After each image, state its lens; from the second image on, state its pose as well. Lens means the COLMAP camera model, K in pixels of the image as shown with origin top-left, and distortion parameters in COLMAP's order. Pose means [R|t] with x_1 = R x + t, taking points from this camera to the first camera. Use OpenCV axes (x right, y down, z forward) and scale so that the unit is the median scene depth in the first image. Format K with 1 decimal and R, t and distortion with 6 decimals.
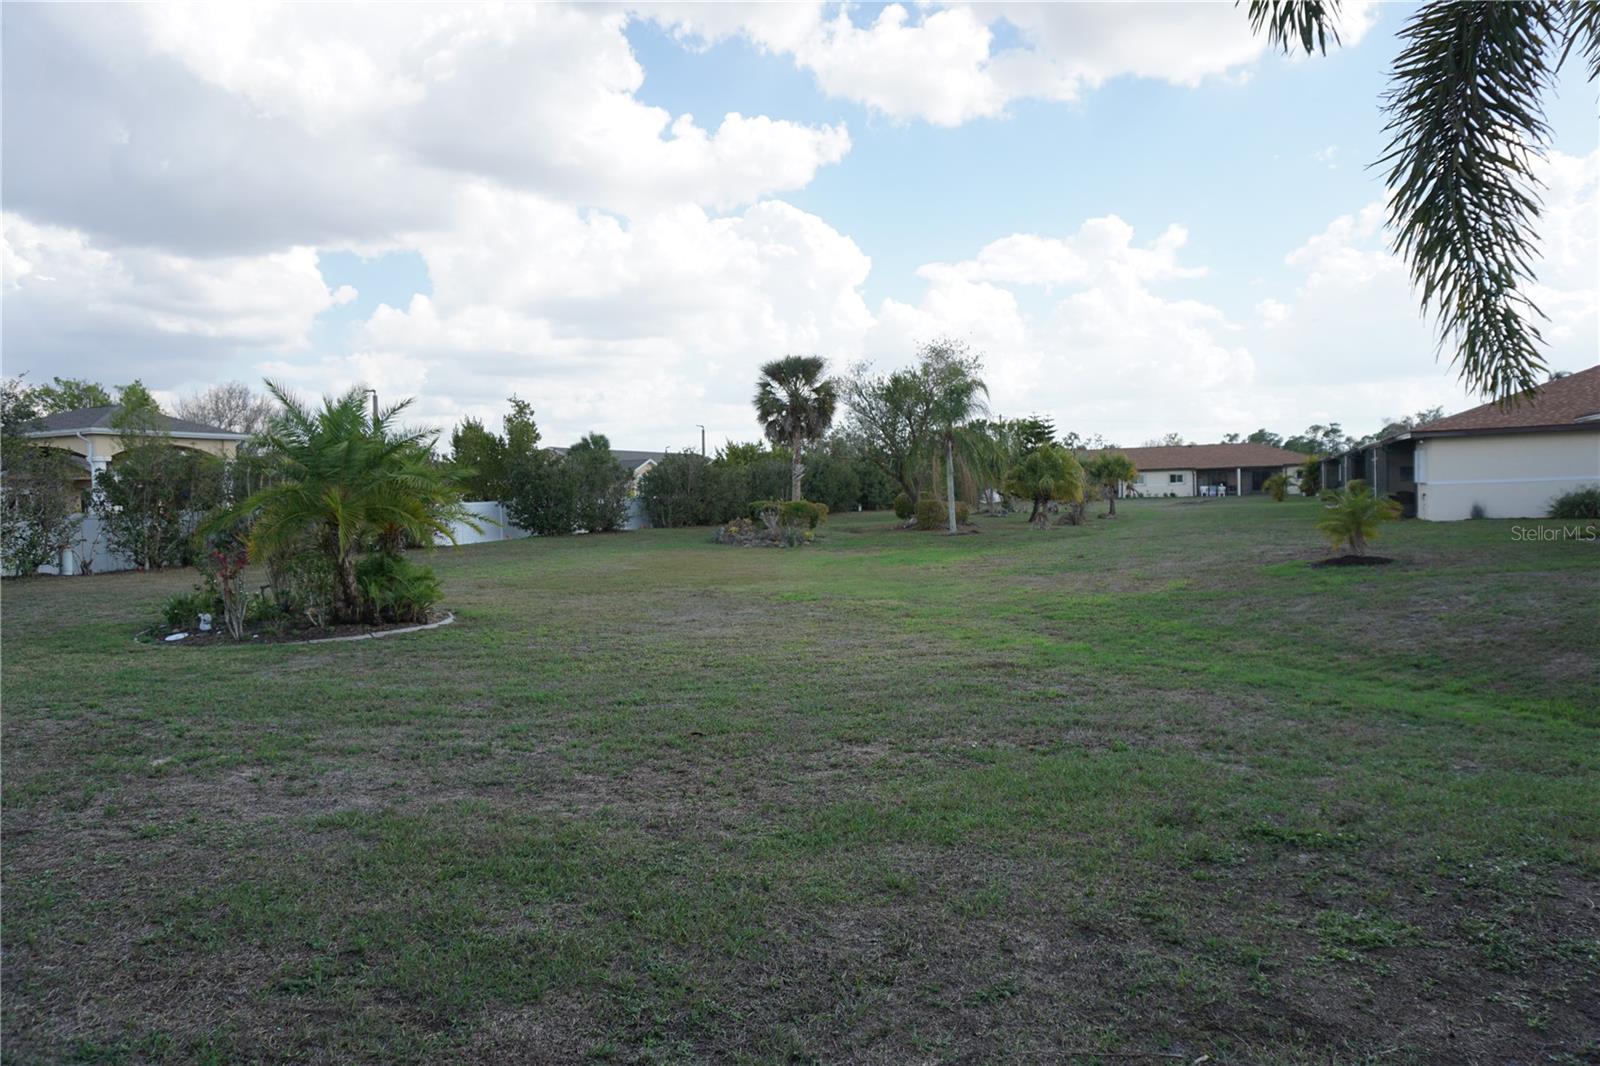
lens RADIAL K [[1074.8, 0, 808.9], [0, 1074.8, 553.2], [0, 0, 1]] dist [-0.040118, 0.032363]
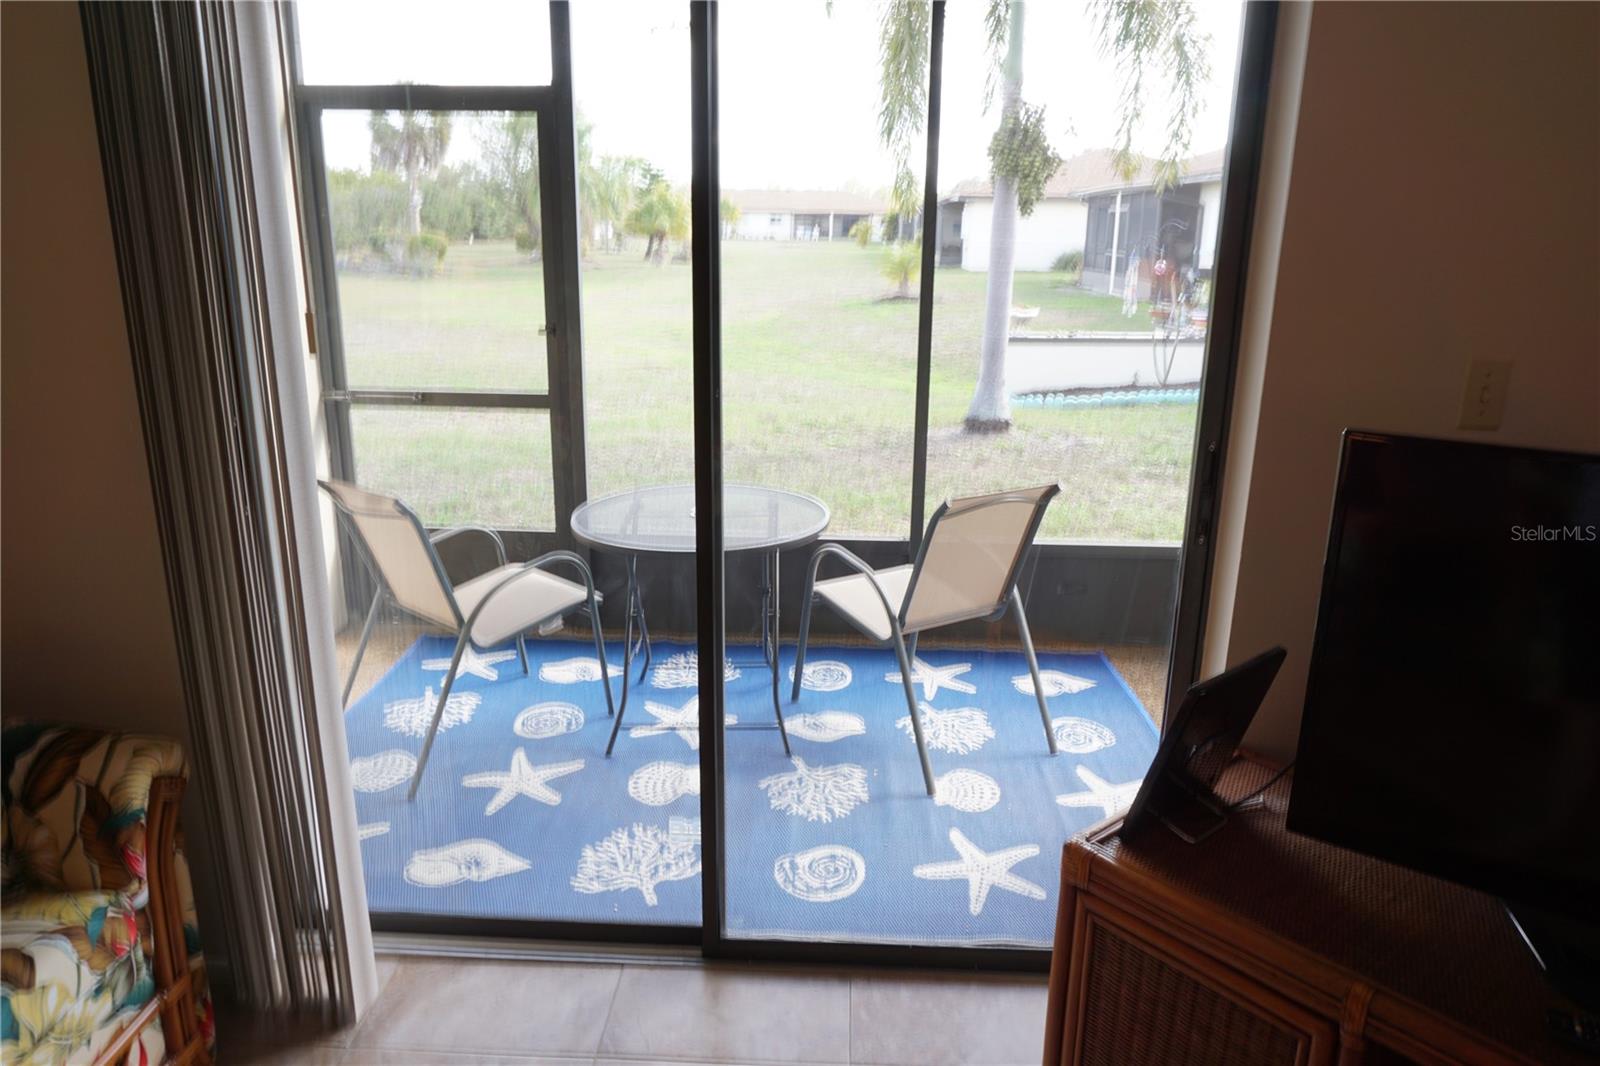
lens RADIAL K [[1074.0, 0, 801.0], [0, 1074.0, 531.3], [0, 0, 1]] dist [-0.044553, 0.032935]
pose [[0.937603, -0.054686, 0.343380, -0.035221], [-0.022020, 0.976234, 0.215599, 0.001931], [-0.347009, -0.209708, 0.914116, -0.106913]]
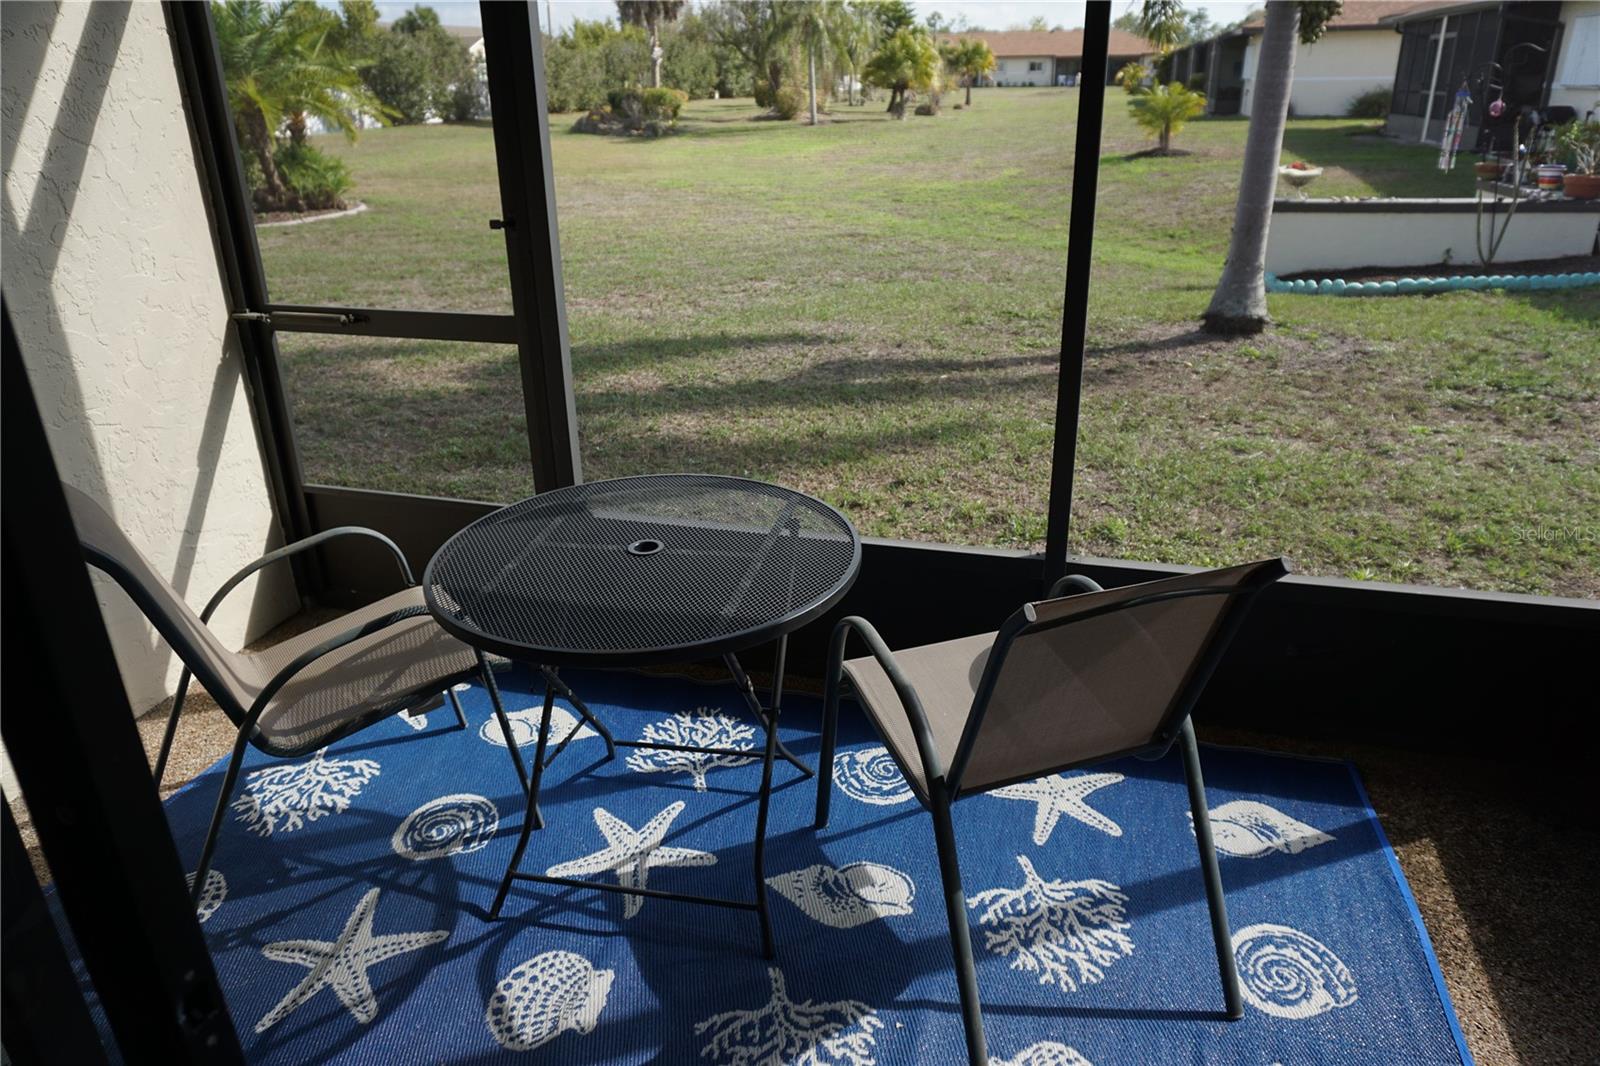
lens RADIAL K [[1079.7, 0, 806.2], [0, 1079.7, 519.6], [0, 0, 1]] dist [-0.053023, 0.042183]
pose [[0.991432, -0.038447, 0.124841, -0.013625], [-0.004886, 0.944121, 0.329563, 0.001065], [-0.130536, -0.327349, 0.935844, -0.076650]]
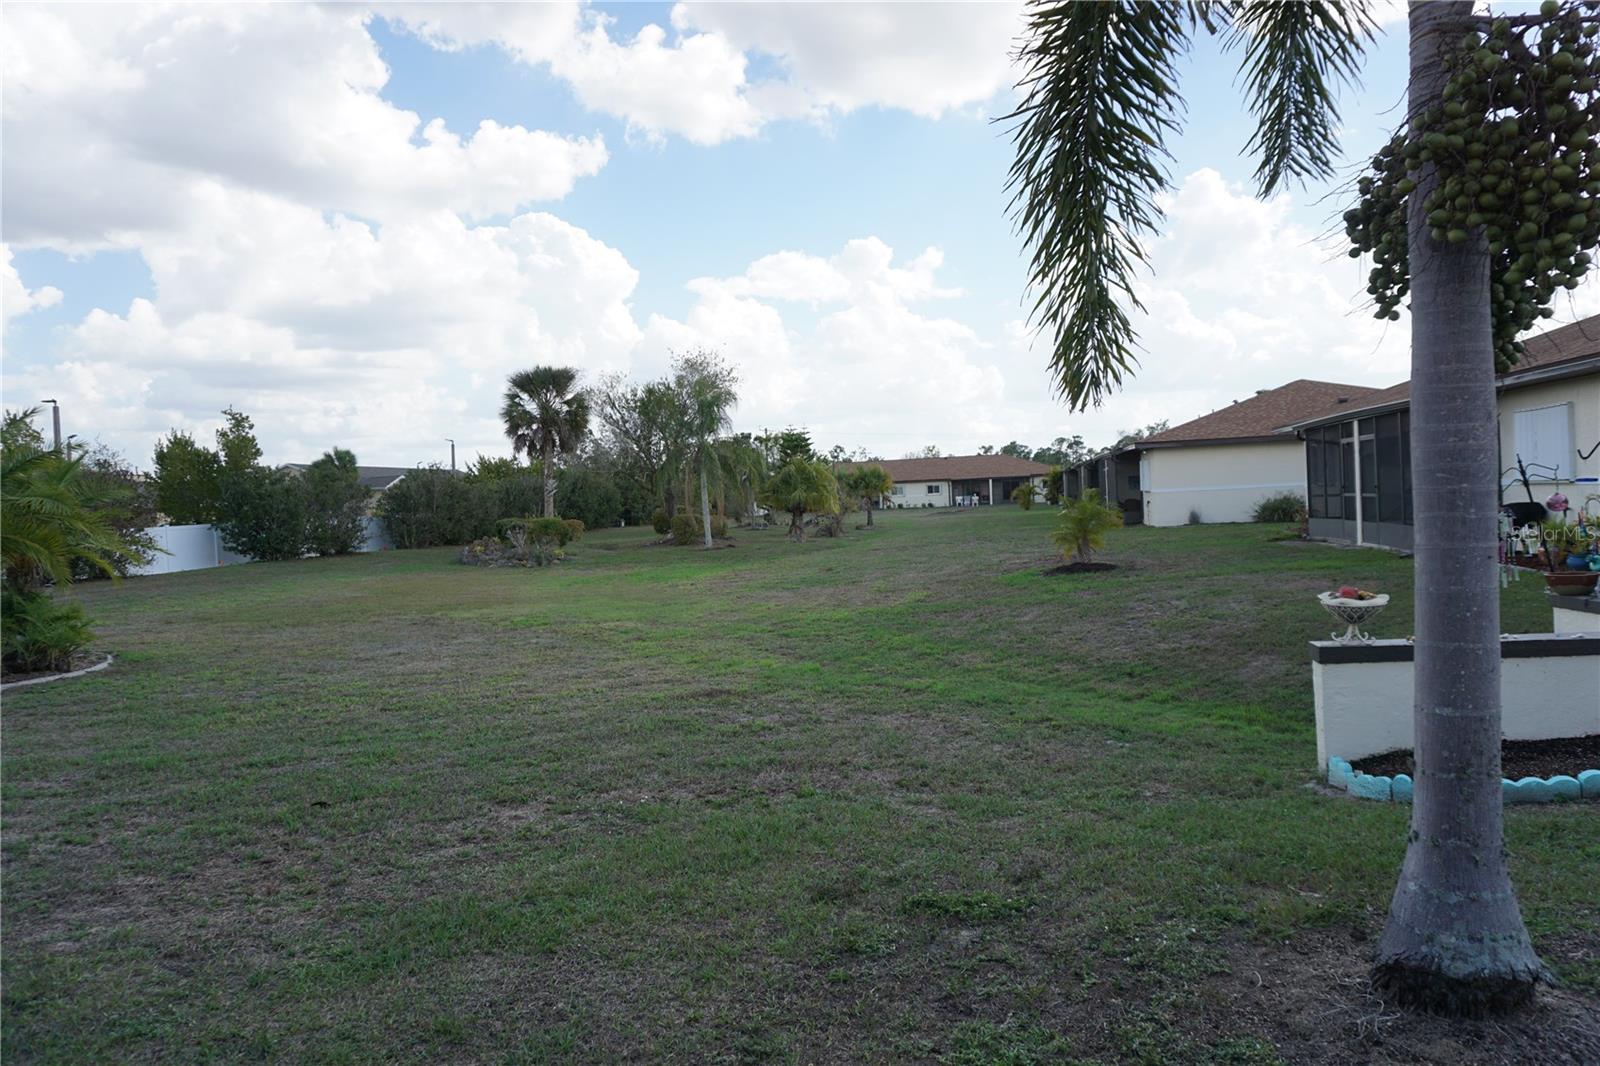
lens RADIAL K [[1074.0, 0, 801.0], [0, 1074.0, 531.3], [0, 0, 1]] dist [-0.044553, 0.032935]
pose [[0.979427, -0.019526, 0.200853, 0.018064], [0.026173, 0.999192, -0.030488, -0.001632], [-0.200096, 0.035117, 0.979147, 0.018821]]
